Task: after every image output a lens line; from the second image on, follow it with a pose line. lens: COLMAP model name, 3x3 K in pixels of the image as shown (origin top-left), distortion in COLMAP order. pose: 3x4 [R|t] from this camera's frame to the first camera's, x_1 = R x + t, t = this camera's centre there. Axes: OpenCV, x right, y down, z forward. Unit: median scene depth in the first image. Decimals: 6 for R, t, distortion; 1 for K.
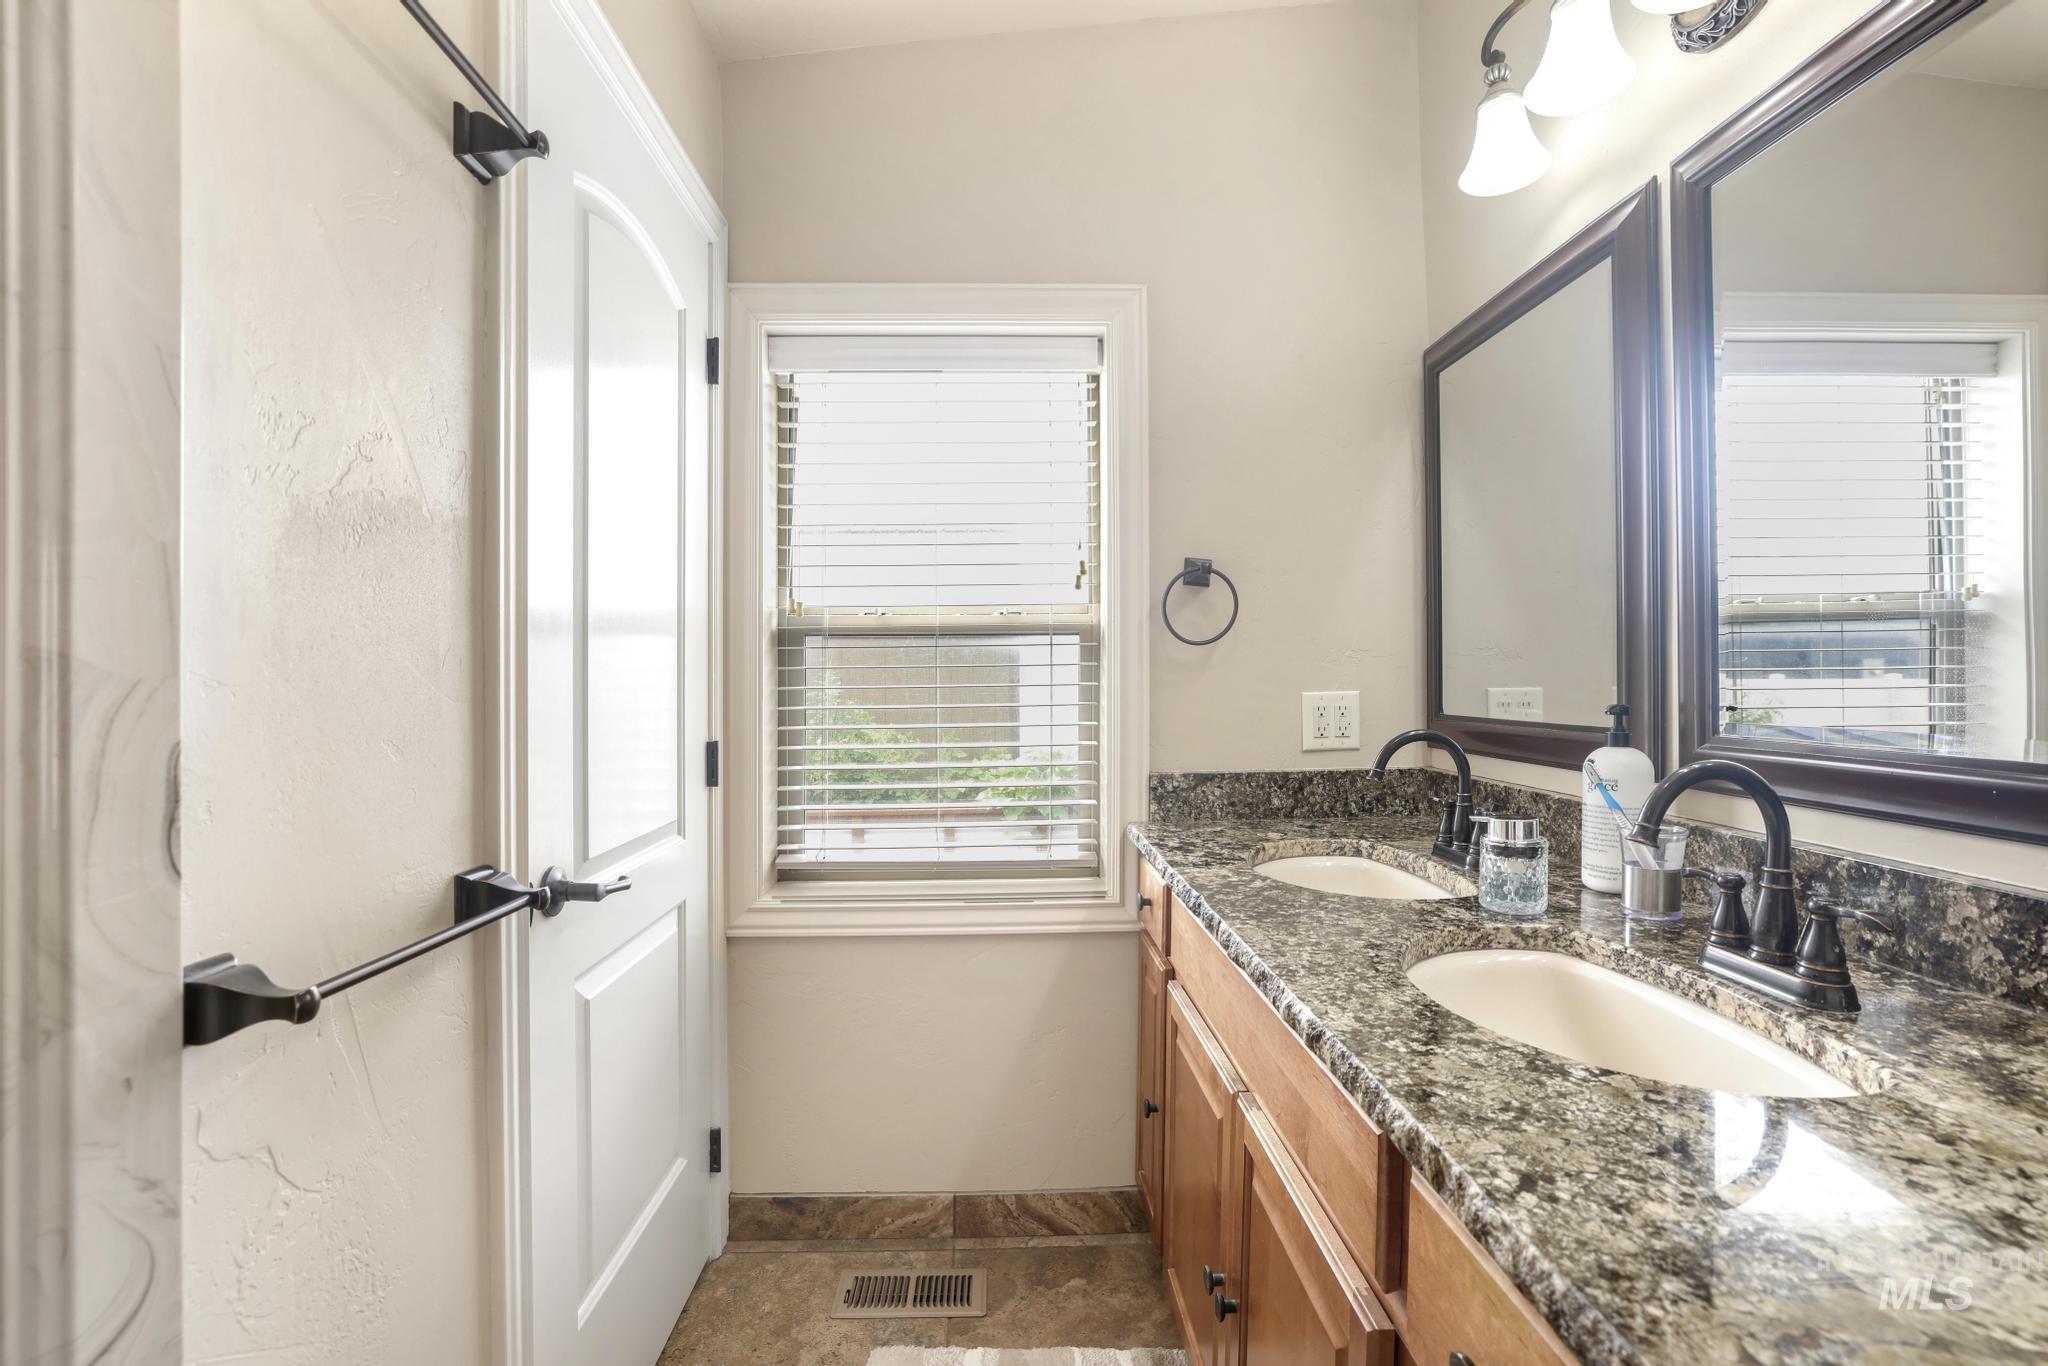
lens RADIAL K [[922.0, 0, 902.4], [0, 922.0, 683.0], [0, 0, 1]] dist [-0.074251, 0.039082]
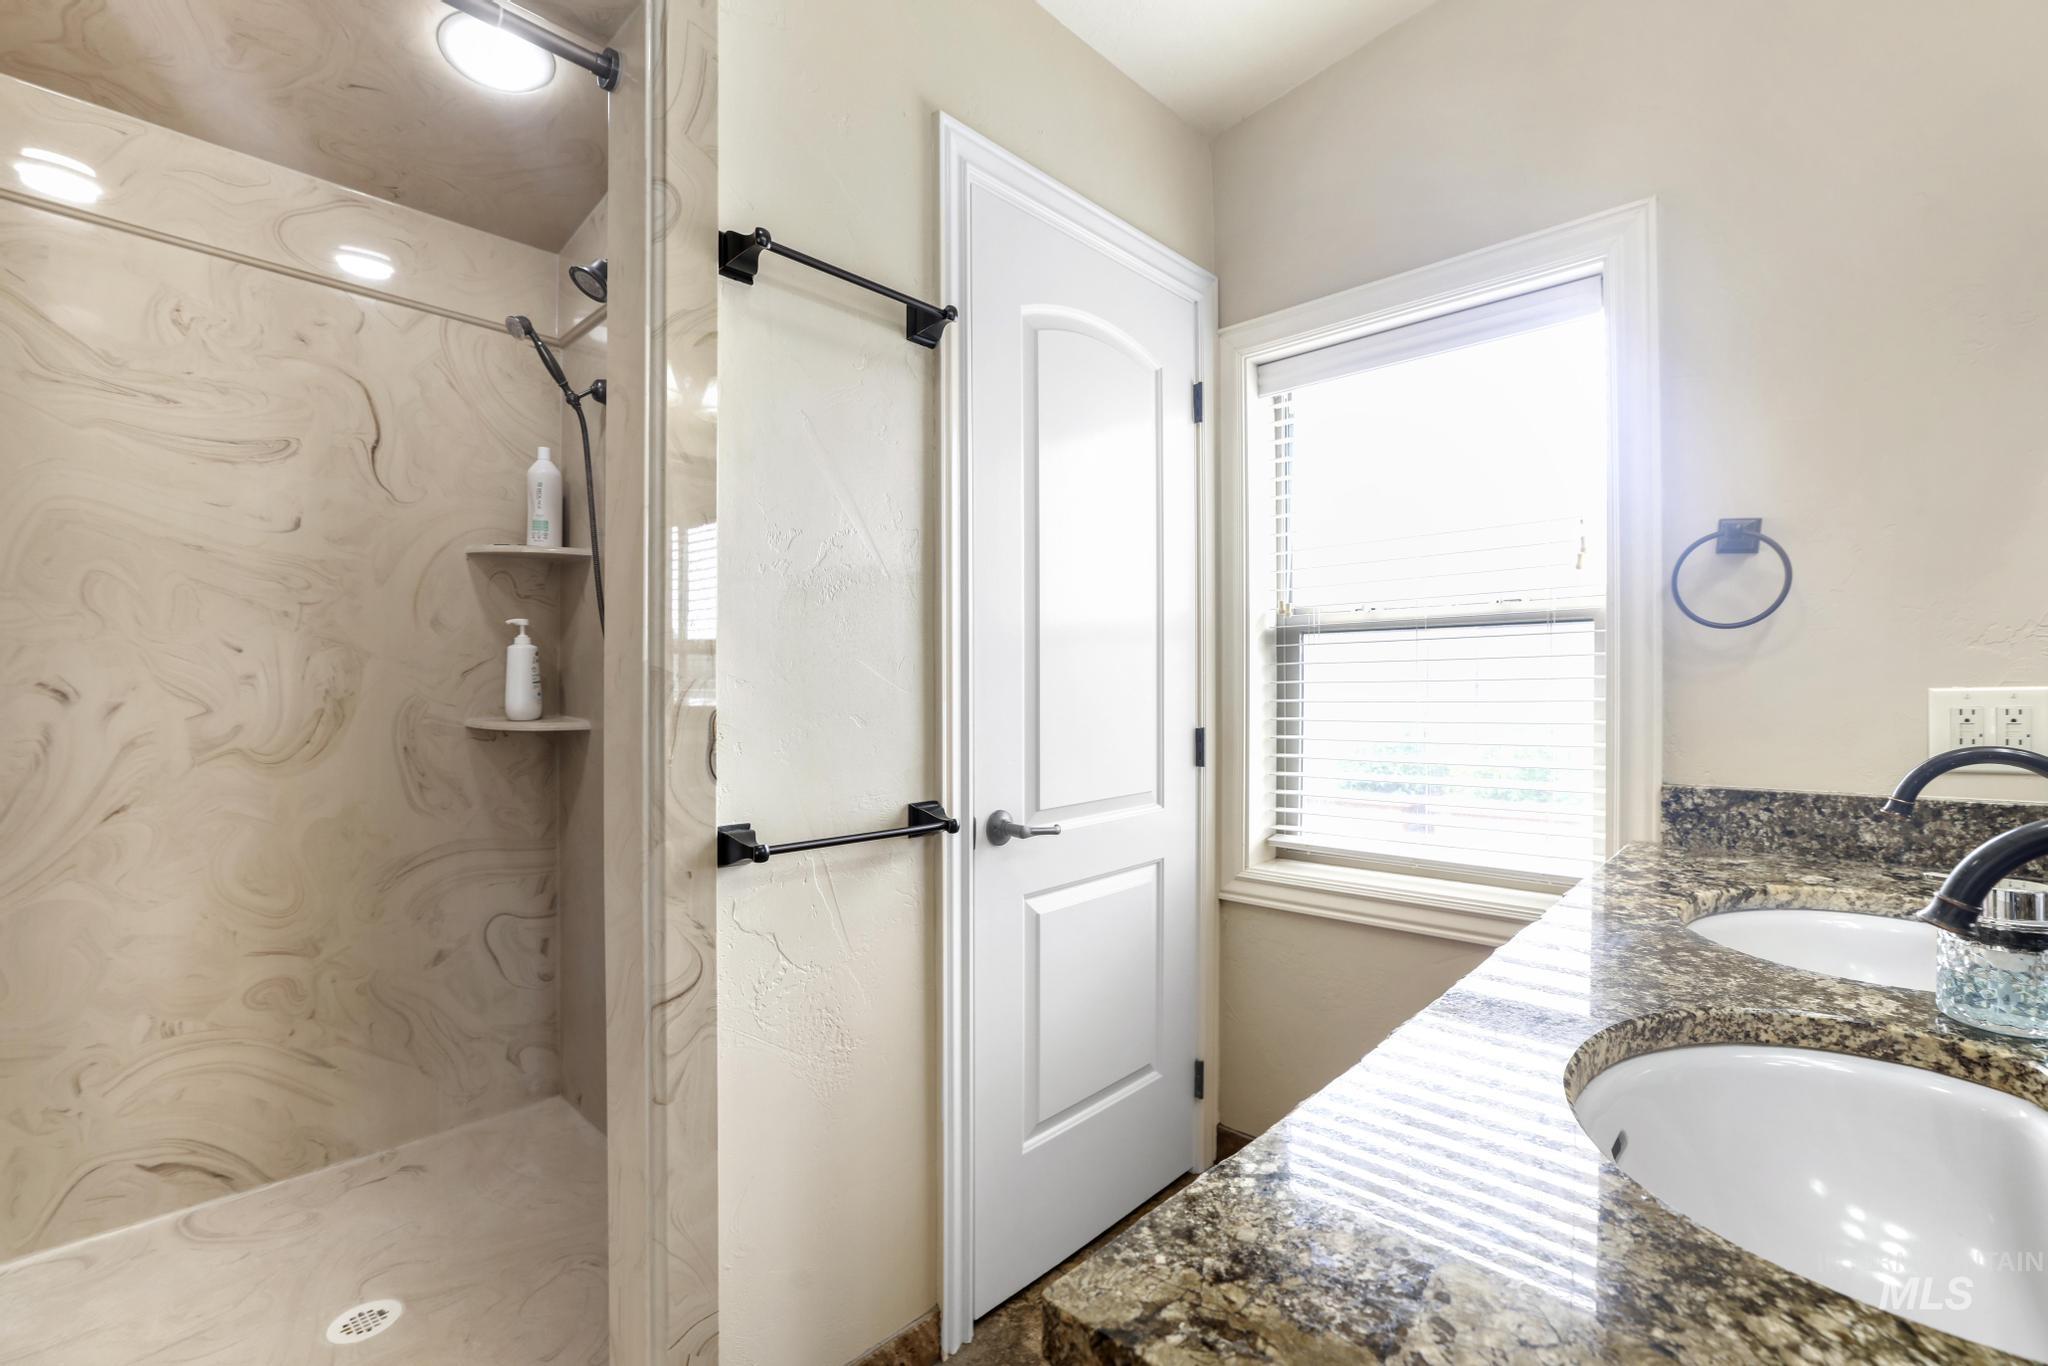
lens RADIAL K [[896.4, 0, 1028.7], [0, 896.4, 670.6], [0, 0, 1]] dist [-0.055542, 0.022199]
pose [[0.703311, -0.009721, -0.710816, 0.590966], [0.005844, 0.999952, -0.007893, -0.002079], [0.710858, 0.001397, 0.703334, 0.053968]]
